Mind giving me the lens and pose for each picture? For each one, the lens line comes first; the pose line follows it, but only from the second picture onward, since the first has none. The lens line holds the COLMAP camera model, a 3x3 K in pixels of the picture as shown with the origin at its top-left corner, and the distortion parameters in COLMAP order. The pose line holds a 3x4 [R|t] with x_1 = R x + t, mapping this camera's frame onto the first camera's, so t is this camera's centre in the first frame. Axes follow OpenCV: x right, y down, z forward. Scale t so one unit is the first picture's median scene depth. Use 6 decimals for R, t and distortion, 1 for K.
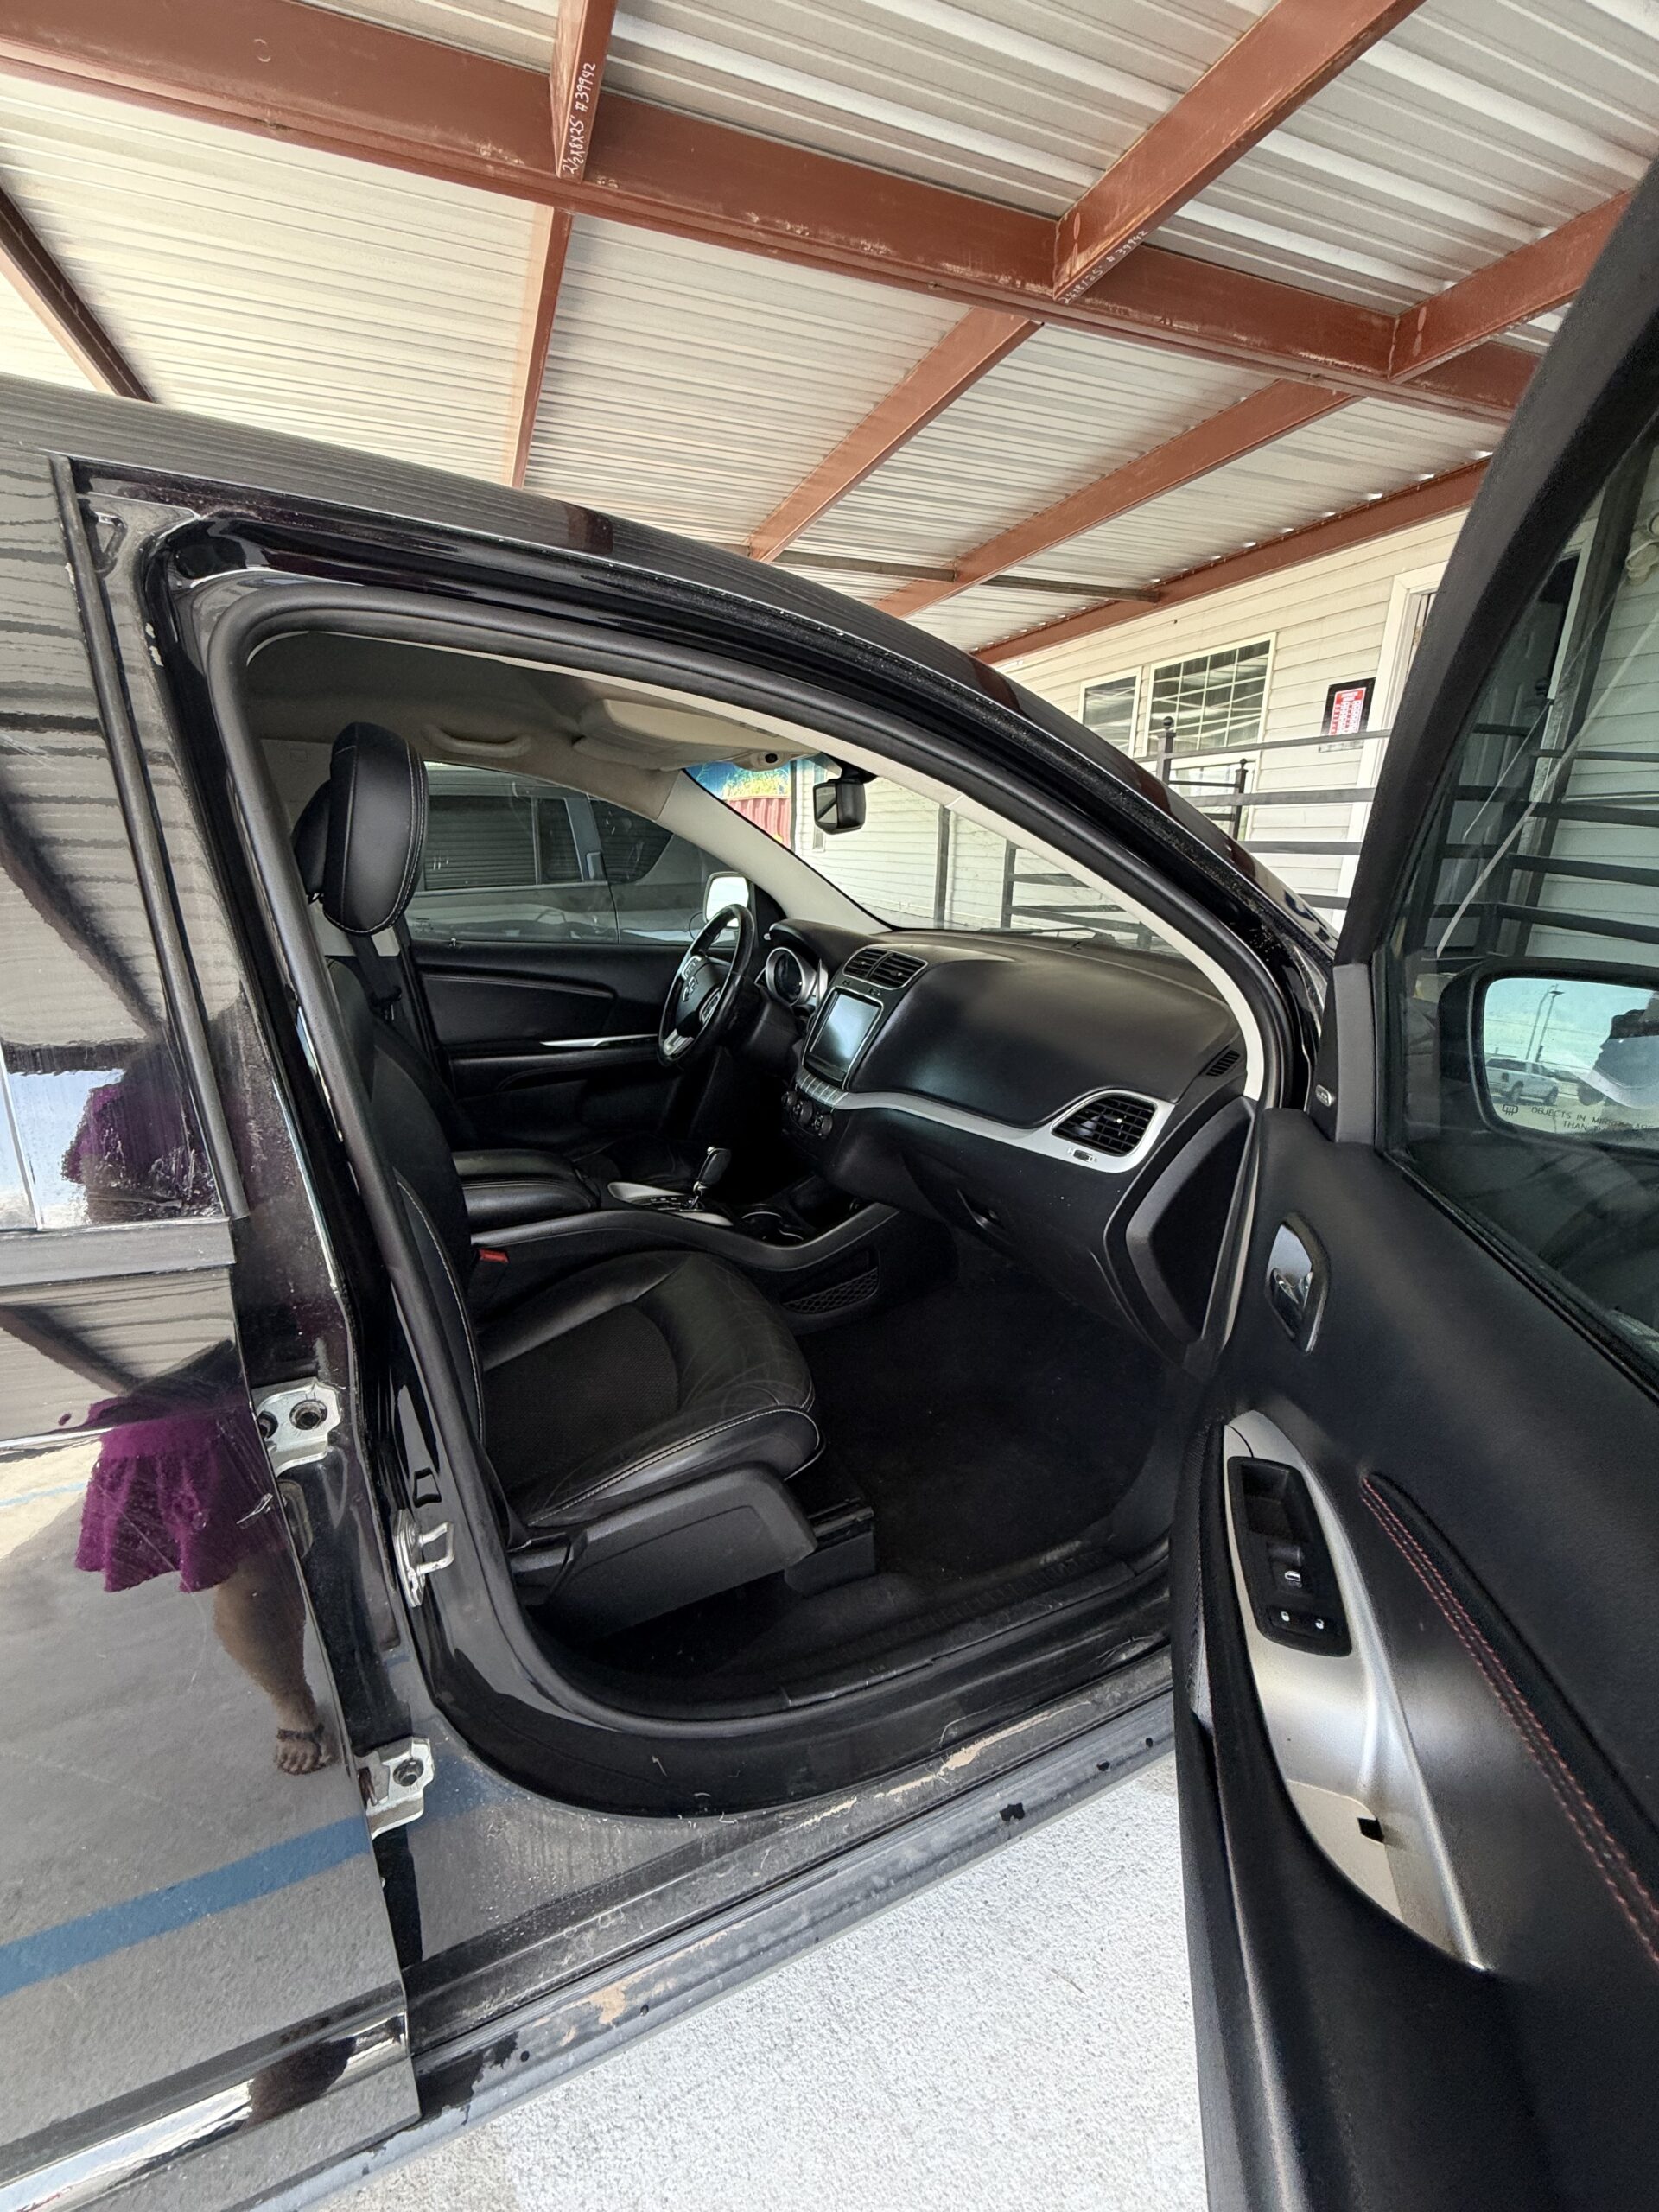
lens RADIAL K [[883.0, 0, 828.8], [0, 883.0, 1098.2], [0, 0, 1]] dist [-0.000680, -0.003434]
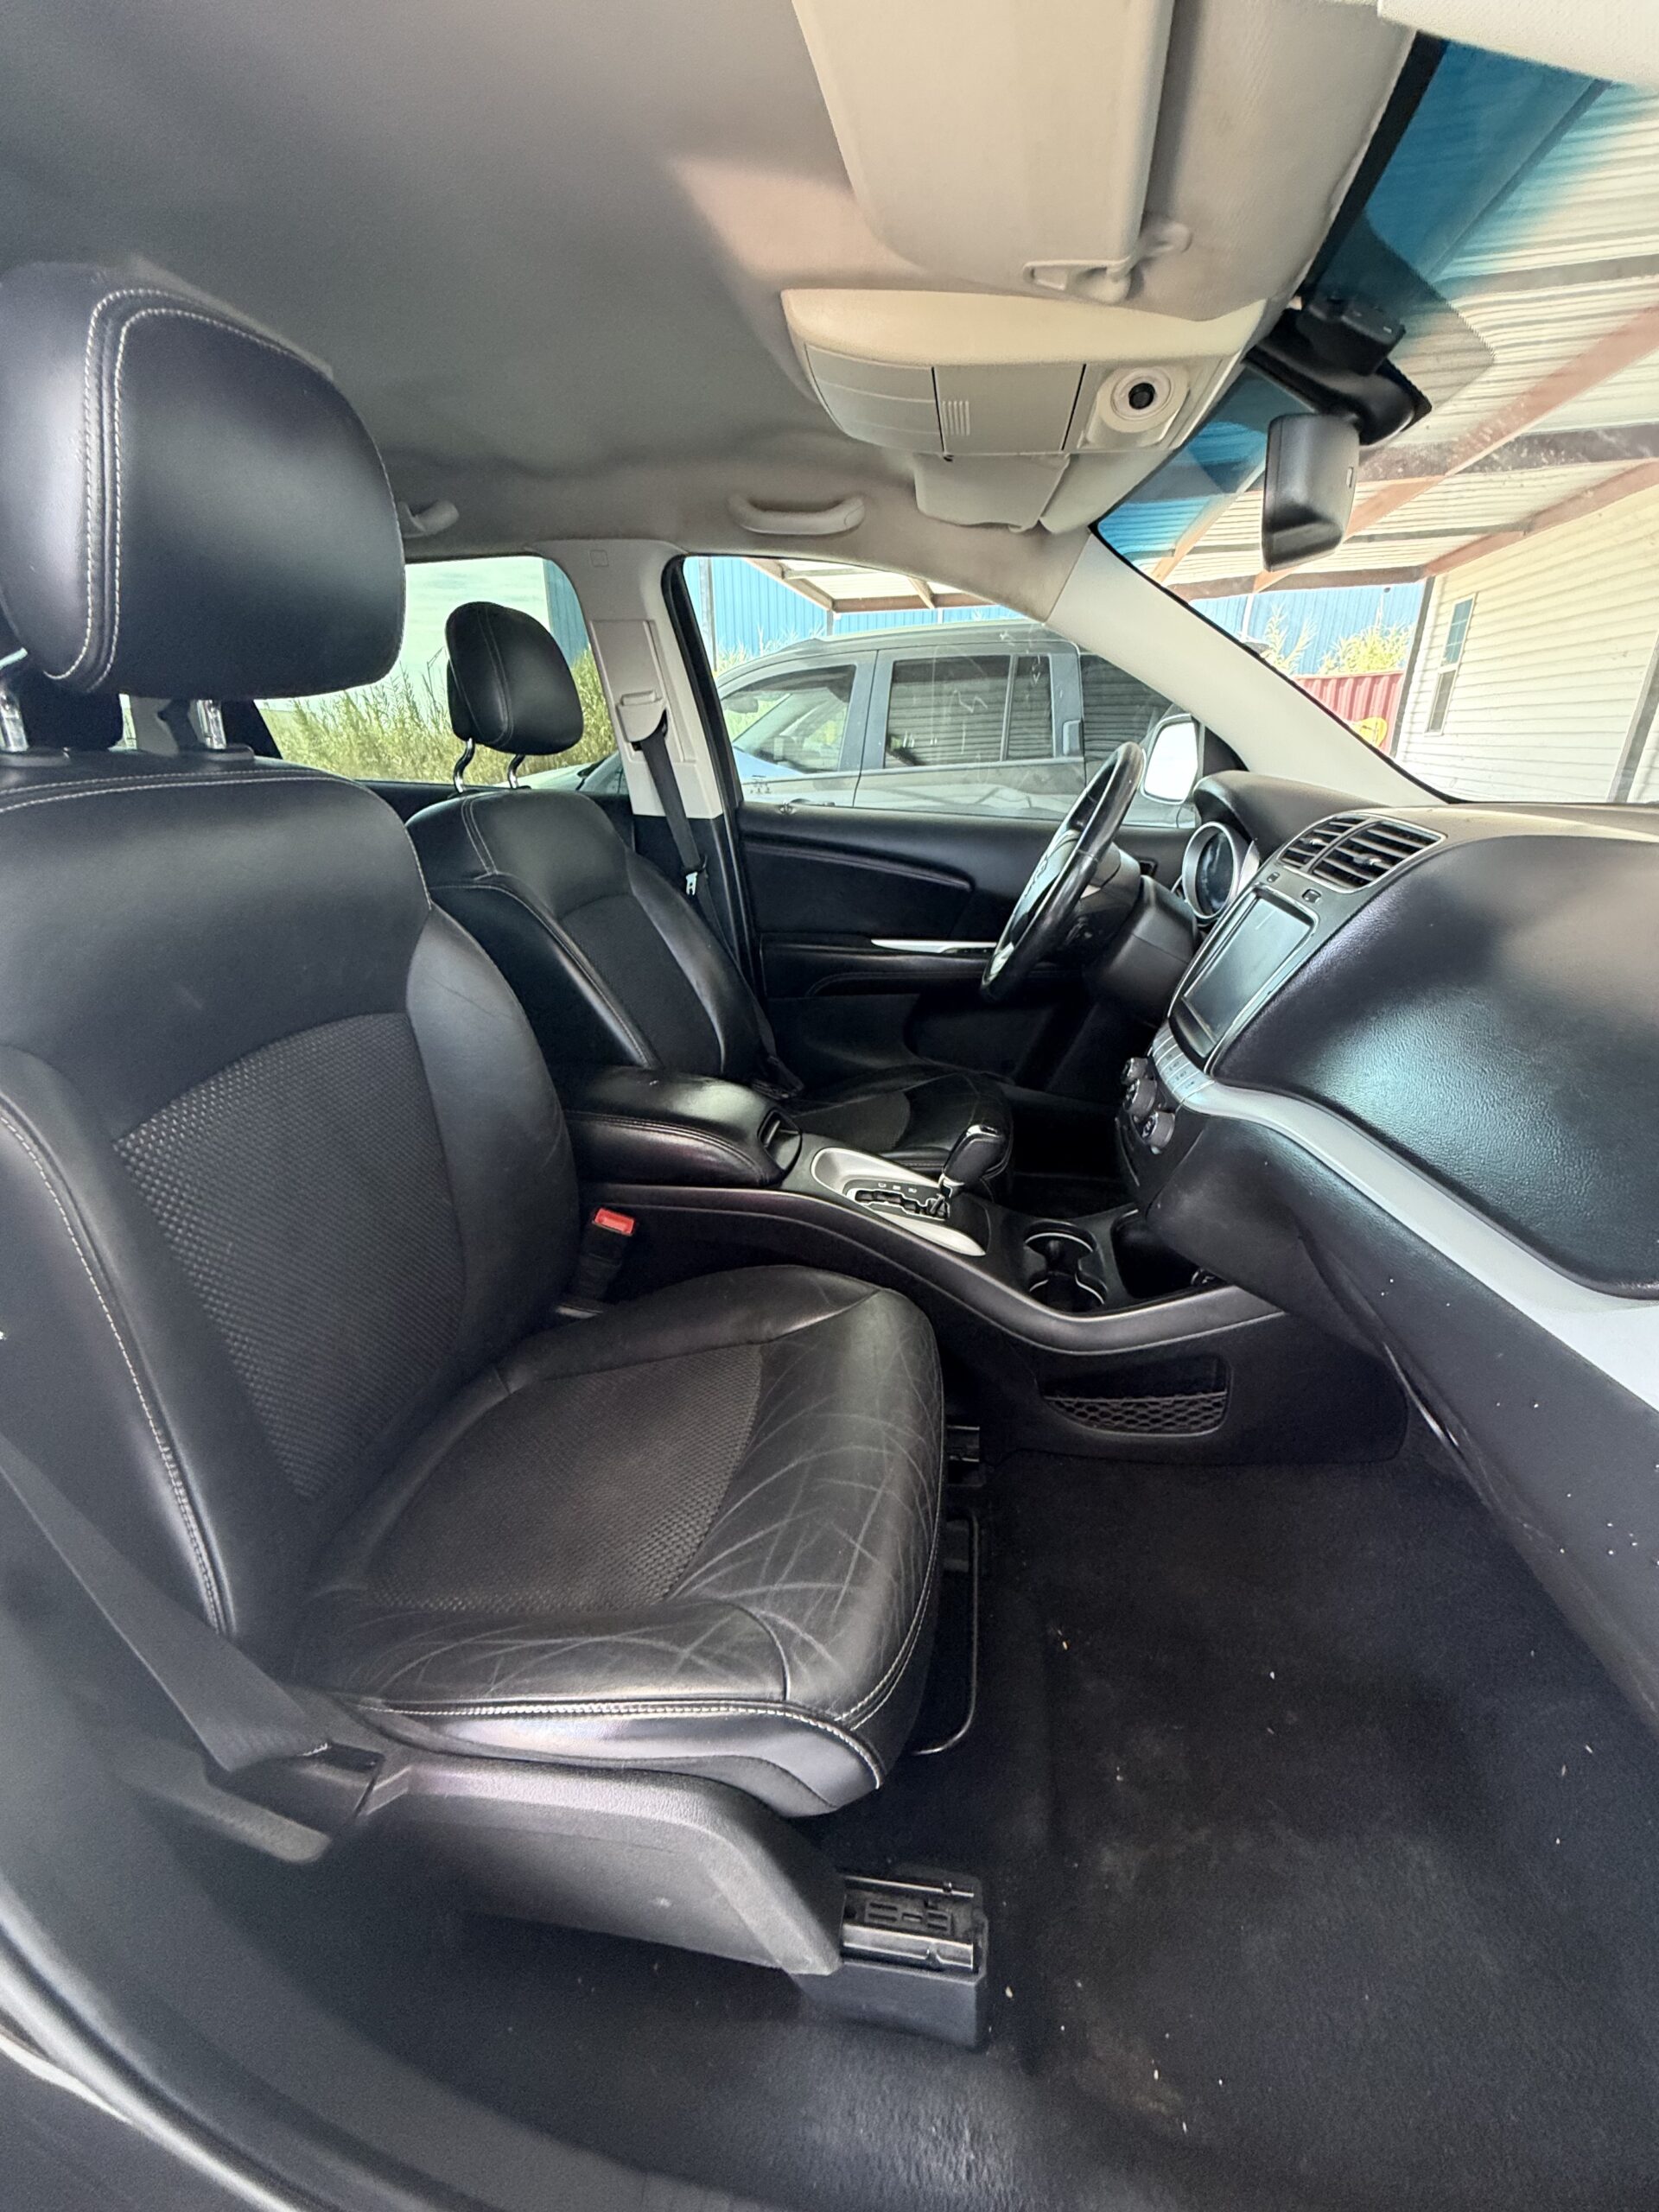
lens RADIAL K [[883.0, 0, 828.8], [0, 883.0, 1098.2], [0, 0, 1]] dist [-0.000680, -0.003434]
pose [[0.830691, 0.189979, -0.523317, 0.103329], [-0.137815, 0.980891, 0.137331, -0.035288], [0.539407, -0.041959, 0.840999, 0.402573]]
